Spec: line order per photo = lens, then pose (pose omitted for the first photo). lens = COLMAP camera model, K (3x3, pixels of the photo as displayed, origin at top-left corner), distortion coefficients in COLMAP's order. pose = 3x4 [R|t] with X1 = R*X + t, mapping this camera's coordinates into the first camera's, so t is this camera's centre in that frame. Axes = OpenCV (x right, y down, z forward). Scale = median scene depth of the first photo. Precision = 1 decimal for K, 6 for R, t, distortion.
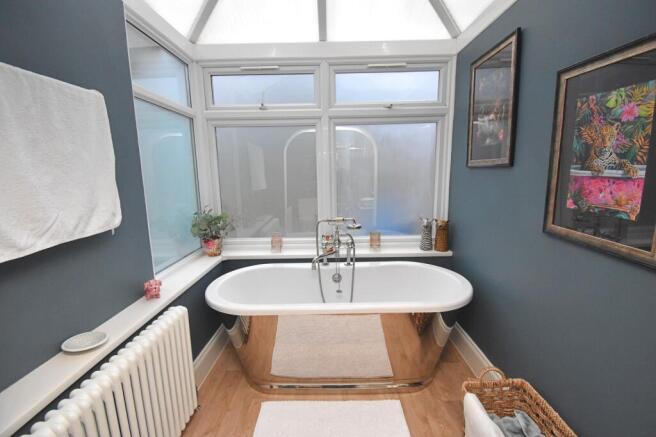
lens RADIAL K [[292.8, 0, 323.3], [0, 292.8, 220.9], [0, 0, 1]] dist [-0.001868, -0.011524]
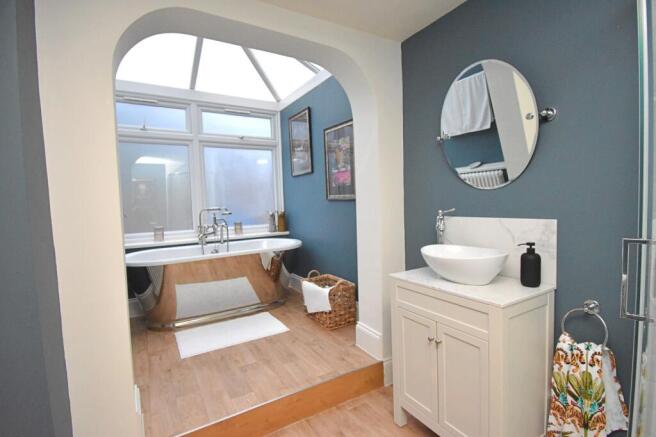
lens RADIAL K [[310.9, 0, 330.3], [0, 310.9, 221.3], [0, 0, 1]] dist [0.000761, -0.000208]
pose [[0.842411, -0.043660, 0.537063, -0.280153], [0.110563, 0.989510, -0.092982, 0.246144], [-0.527370, 0.137708, 0.838402, -0.552966]]
